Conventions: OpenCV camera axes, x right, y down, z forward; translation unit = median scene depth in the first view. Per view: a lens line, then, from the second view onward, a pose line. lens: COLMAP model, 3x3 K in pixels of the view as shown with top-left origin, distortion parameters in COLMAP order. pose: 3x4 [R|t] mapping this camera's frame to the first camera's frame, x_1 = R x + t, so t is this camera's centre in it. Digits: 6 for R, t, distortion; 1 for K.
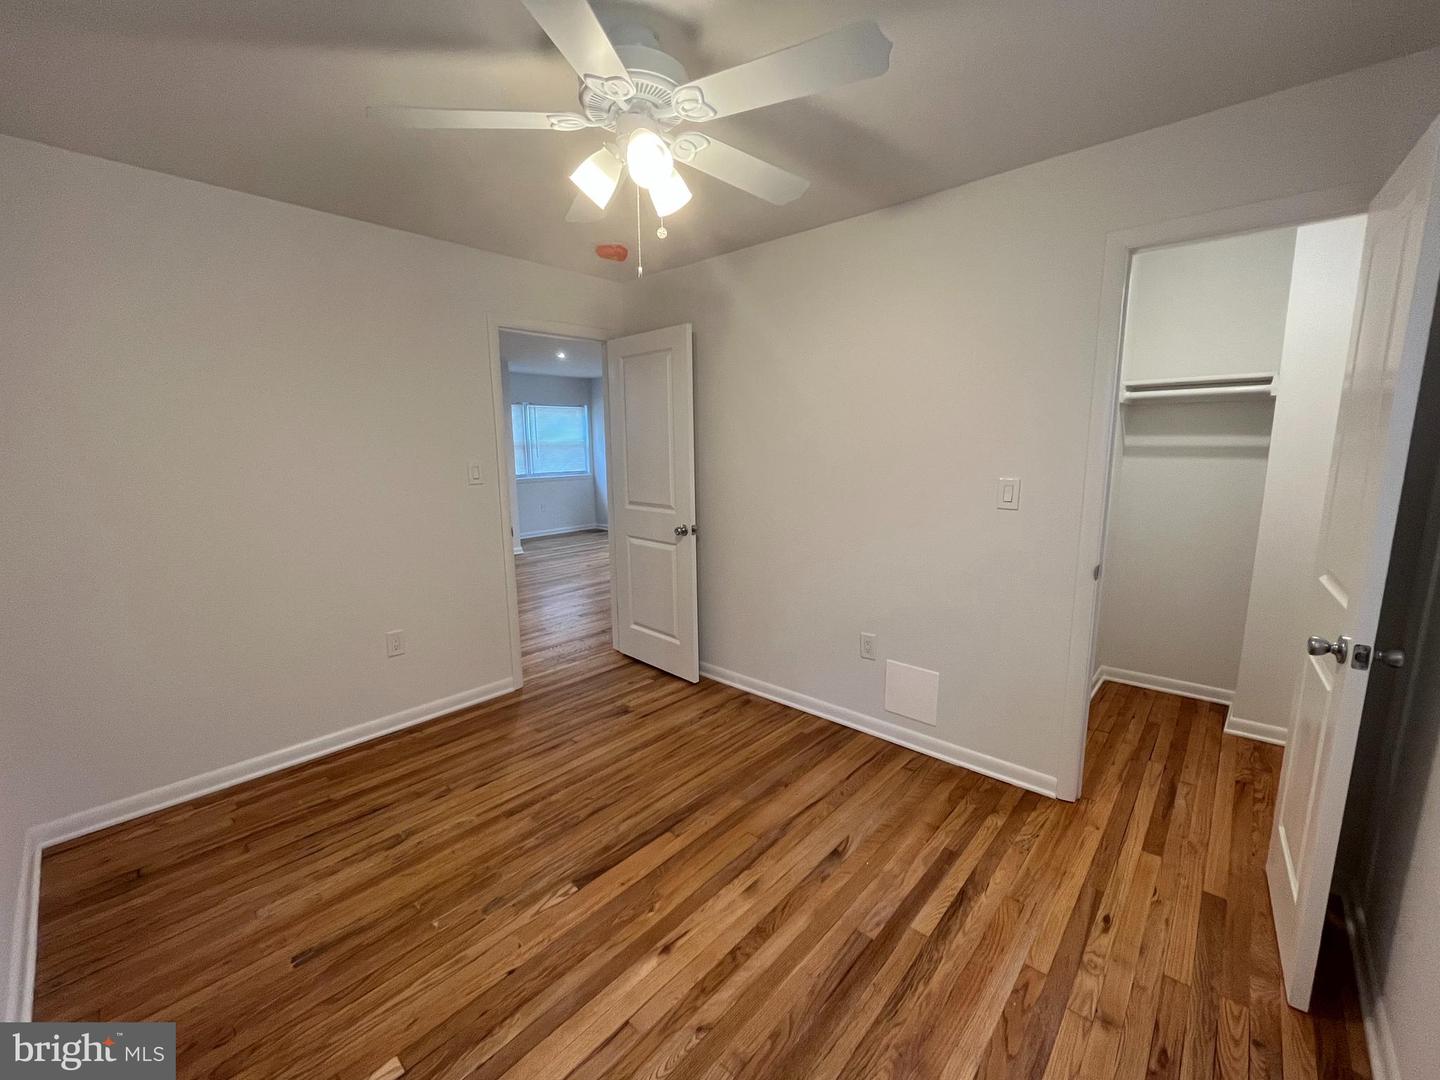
lens RADIAL K [[587.0, 0, 721.9], [0, 587.0, 538.0], [0, 0, 1]] dist [-0.000071, -0.000149]
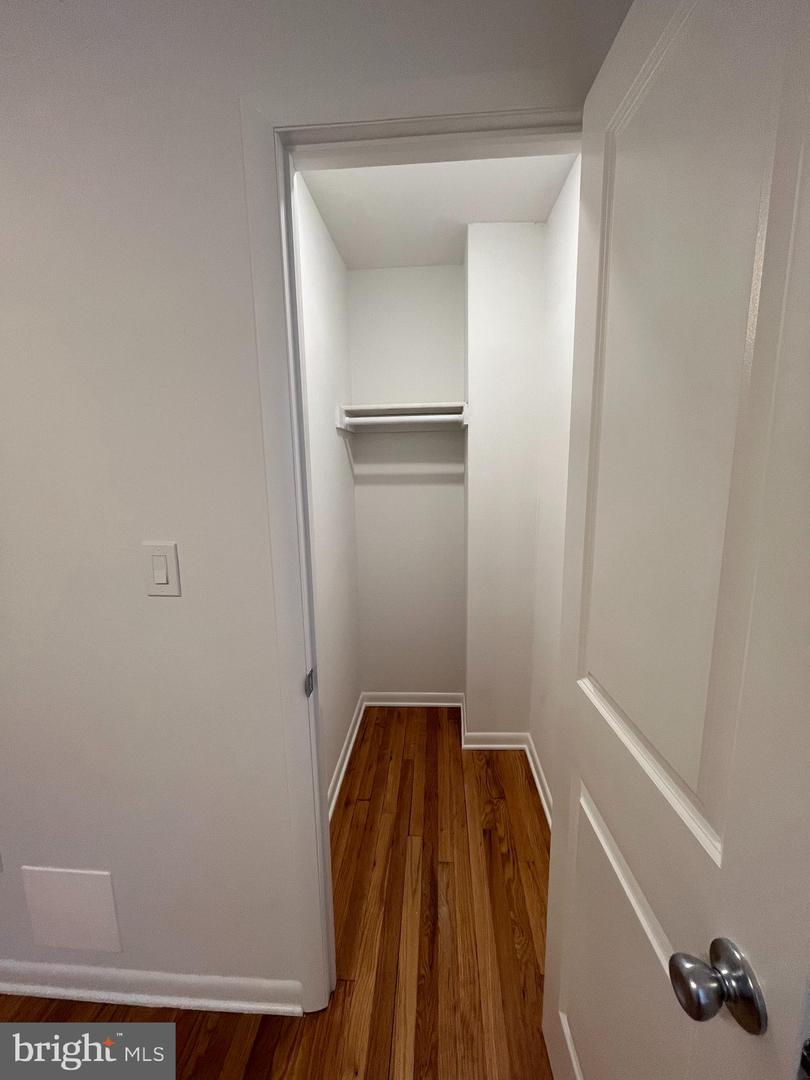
lens RADIAL K [[440.2, 0, 405.0], [0, 440.2, 540.0], [0, 0, 1]] dist [-0.000071, -0.000149]
pose [[0.790880, -0.108968, 0.602192, 0.393063], [0.108718, 0.993385, 0.036972, -0.087511], [-0.602237, 0.036228, 0.797495, 0.483690]]
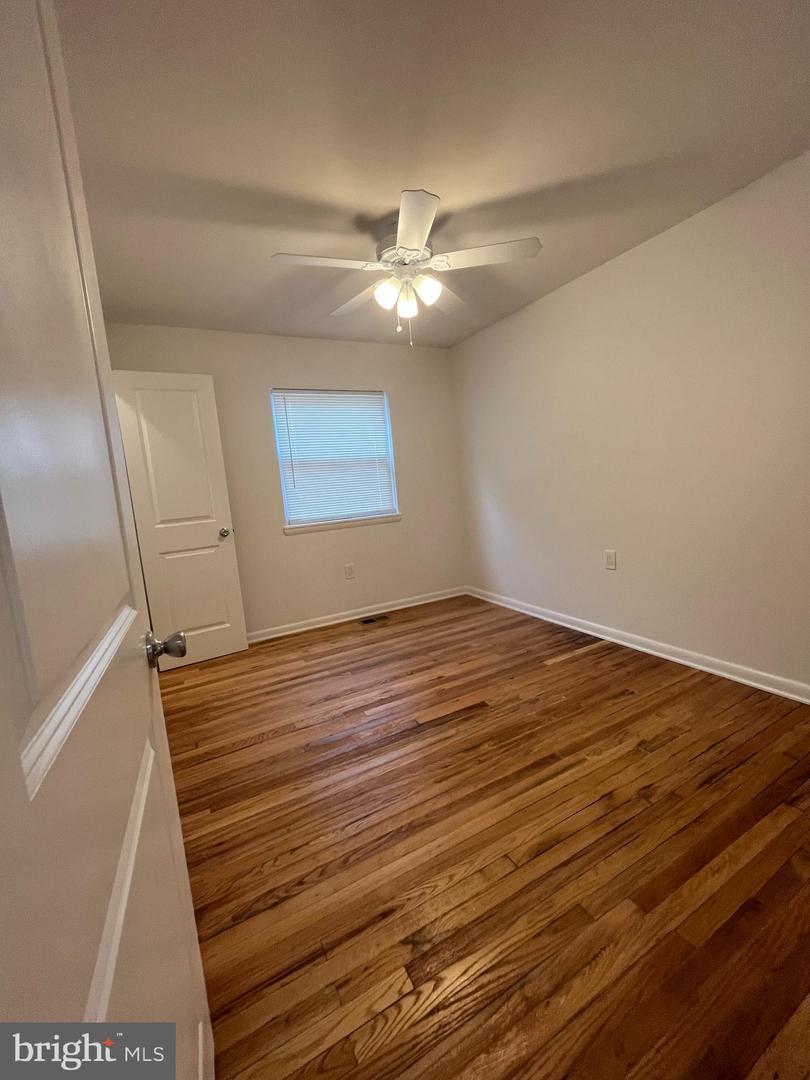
lens RADIAL K [[440.2, 0, 405.0], [0, 440.2, 540.0], [0, 0, 1]] dist [-0.000071, -0.000149]
pose [[-0.934914, 0.038992, 0.352727, -0.379506], [0.144812, 0.949343, 0.278887, -0.159904], [-0.323984, 0.311814, -0.893200, 1.570743]]
